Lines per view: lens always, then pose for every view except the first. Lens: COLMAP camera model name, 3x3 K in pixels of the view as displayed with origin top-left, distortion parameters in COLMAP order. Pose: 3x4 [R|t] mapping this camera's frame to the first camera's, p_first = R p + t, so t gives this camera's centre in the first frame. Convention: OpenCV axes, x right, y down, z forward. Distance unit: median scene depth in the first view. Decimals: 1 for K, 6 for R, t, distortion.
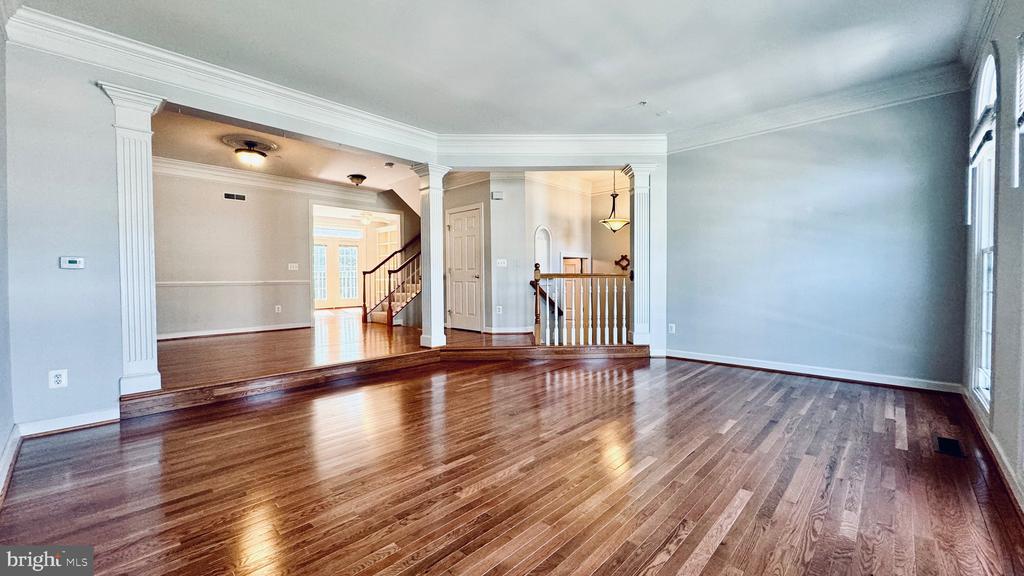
lens RADIAL K [[409.5, 0, 511.6], [0, 409.5, 284.6], [0, 0, 1]] dist [-0.003419, -0.000142]
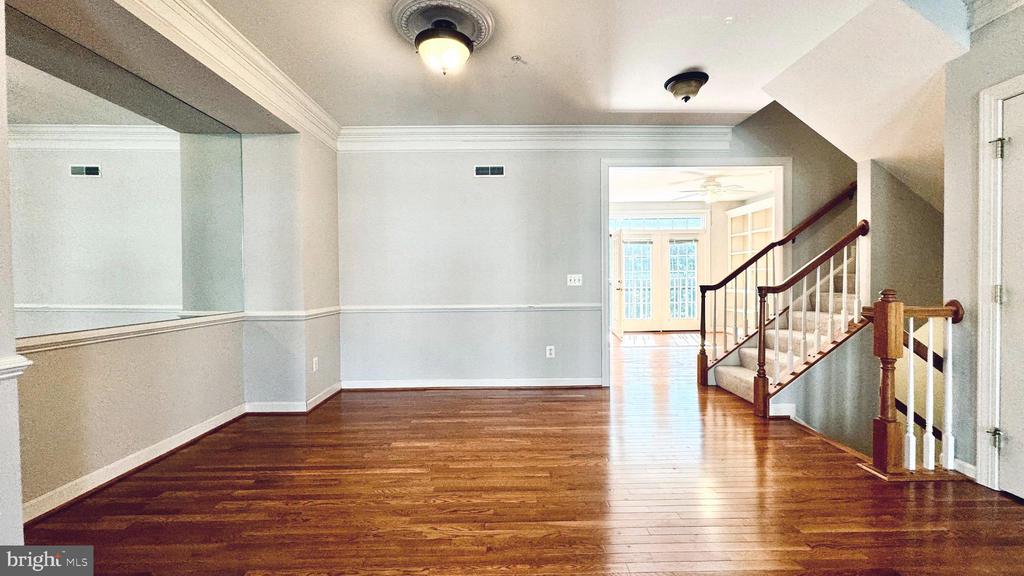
lens RADIAL K [[409.5, 0, 511.4], [0, 409.5, 285.1], [0, 0, 1]] dist [-0.003419, -0.000142]
pose [[0.698230, 0.010494, -0.715797, -0.163415], [-0.008462, 0.999944, 0.006405, -0.035143], [0.715824, 0.001585, 0.698279, 0.477478]]
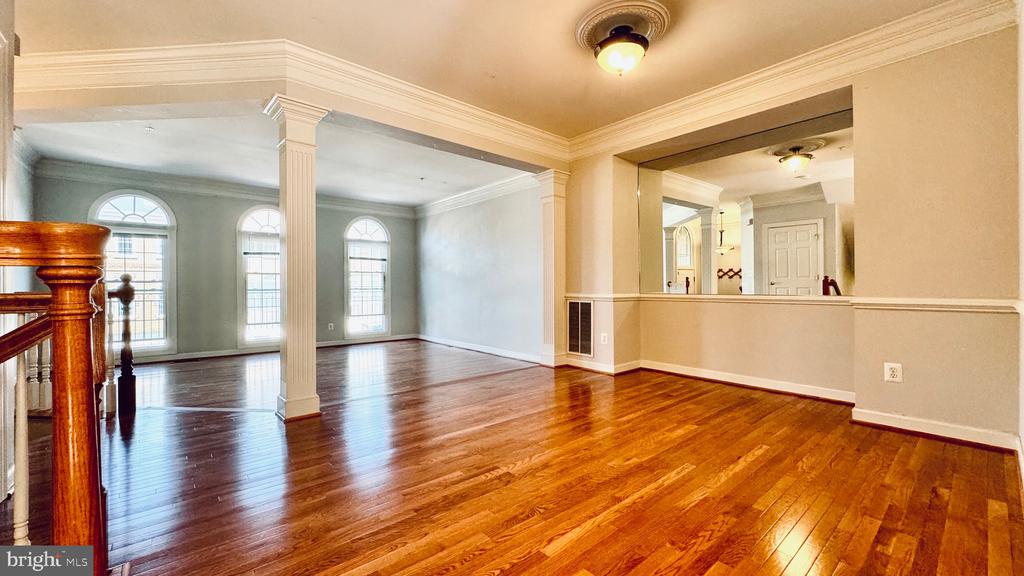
lens RADIAL K [[409.5, 0, 513.7], [0, 409.5, 286.2], [0, 0, 1]] dist [-0.003419, -0.000142]
pose [[-0.994262, 0.011207, 0.106386, -0.363580], [0.012775, 0.999819, 0.014075, -0.022290], [-0.106209, 0.015354, -0.994225, 0.999256]]
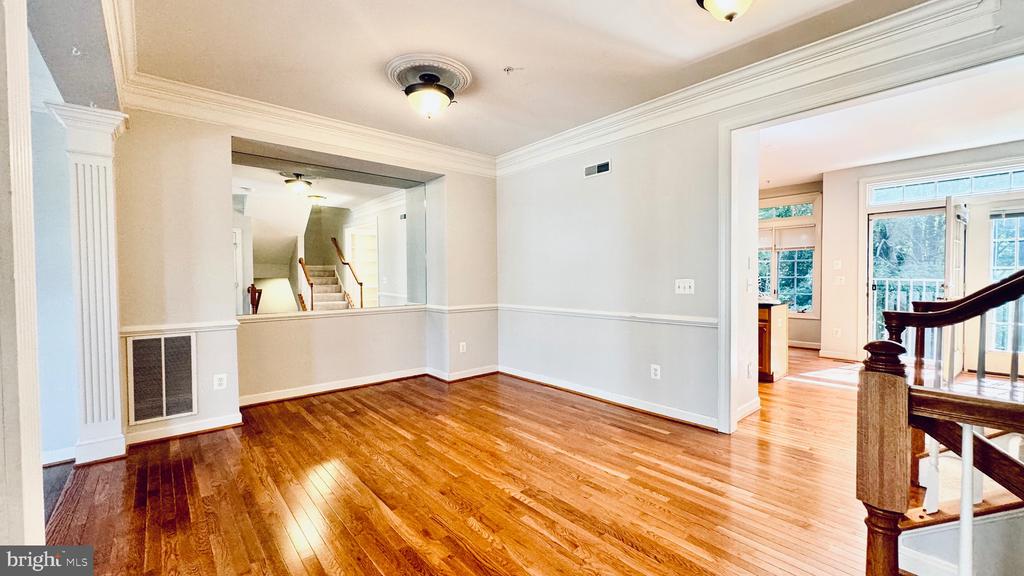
lens RADIAL K [[409.5, 0, 513.2], [0, 409.5, 285.1], [0, 0, 1]] dist [-0.003419, -0.000142]
pose [[-0.098991, 0.028908, -0.994668, -0.056329], [-0.006922, 0.999534, 0.029739, -0.051472], [0.995064, 0.009829, -0.098745, 0.766348]]
